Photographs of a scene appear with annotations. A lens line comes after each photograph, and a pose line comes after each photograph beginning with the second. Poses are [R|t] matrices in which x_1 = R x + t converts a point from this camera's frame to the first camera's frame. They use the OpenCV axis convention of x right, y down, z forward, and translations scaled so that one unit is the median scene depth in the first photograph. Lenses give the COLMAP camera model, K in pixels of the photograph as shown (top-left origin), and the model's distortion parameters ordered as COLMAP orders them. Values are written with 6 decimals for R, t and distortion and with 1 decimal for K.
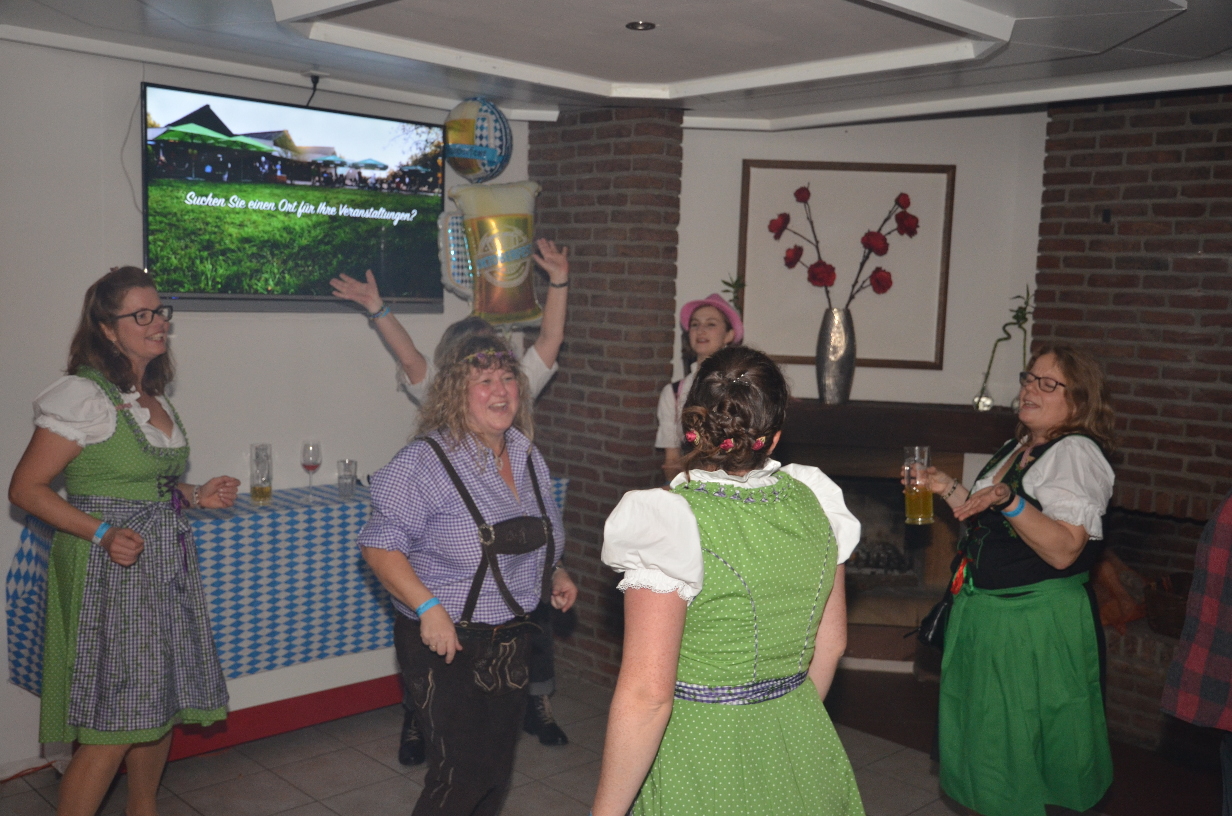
lens RADIAL K [[1163.0, 0, 618.6], [0, 1163.0, 457.0], [0, 0, 1]] dist [-0.025357, 0.004145]
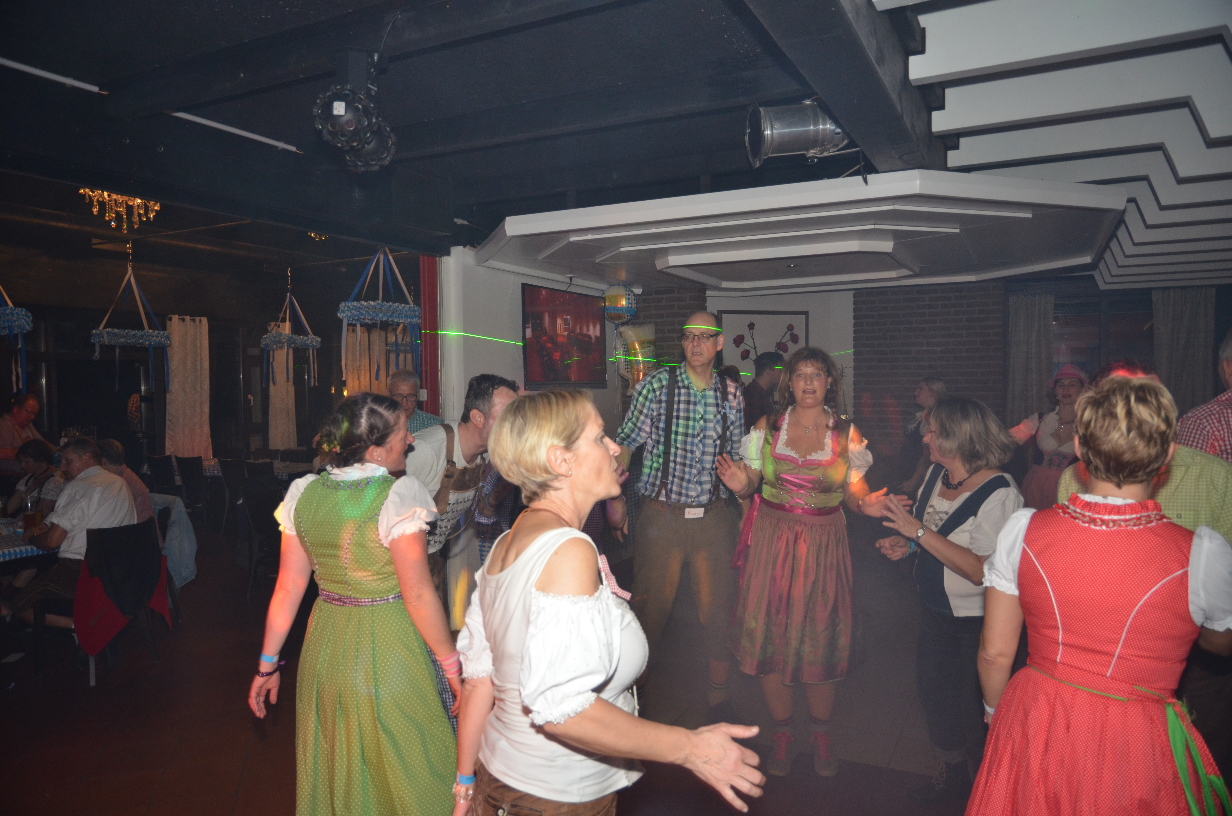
lens RADIAL K [[839.7, 0, 616.0], [0, 839.7, 408.0], [0, 0, 1]] dist [-0.005877, 0.002660]
pose [[0.940644, -0.054501, 0.334989, -0.640000], [0.089735, 0.991836, -0.090607, 0.046548], [-0.327316, 0.115289, 0.937855, -0.383396]]
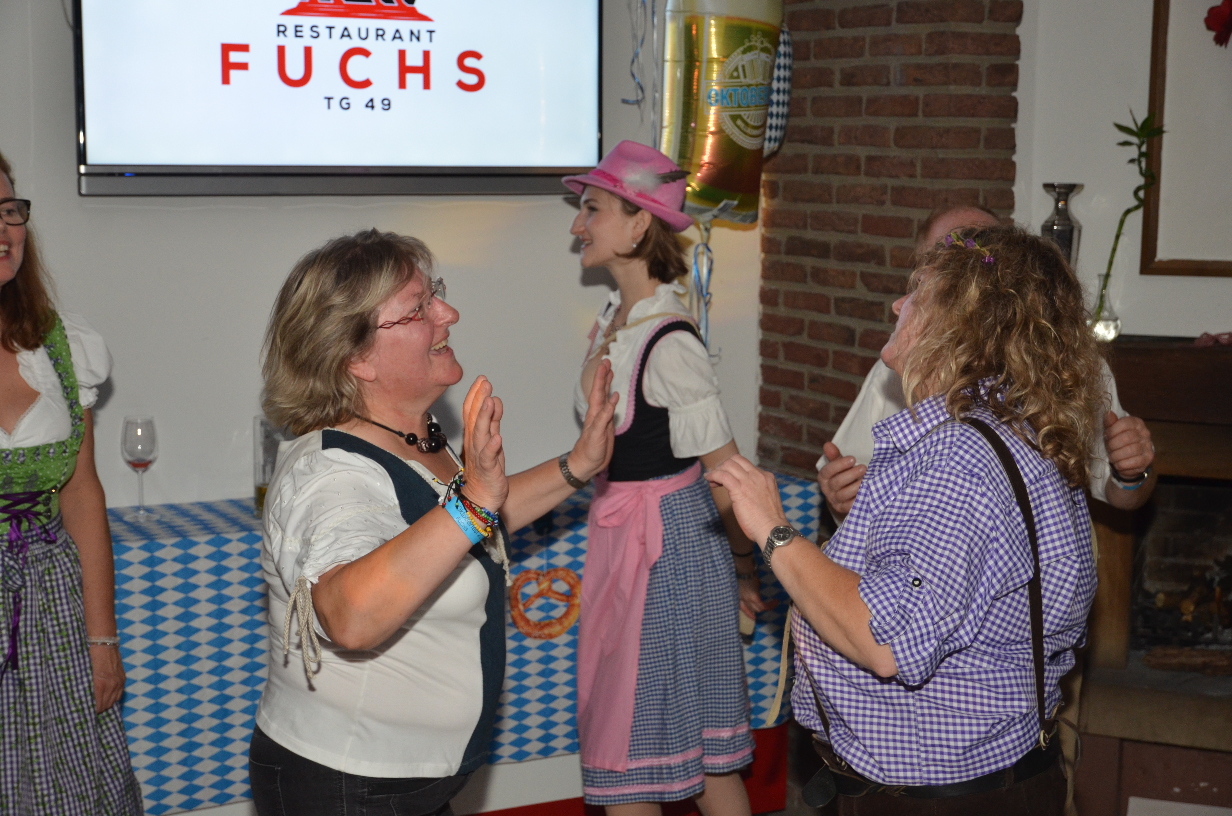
lens RADIAL K [[1846.3, 0, 616.0], [0, 1846.3, 408.0], [0, 0, 1]] dist [-0.011466, 0.042562]
pose [[0.957808, 0.017599, -0.286870, 0.123825], [-0.020328, 0.999772, -0.006539, -0.010985], [0.286689, 0.012094, 0.957947, 0.125570]]
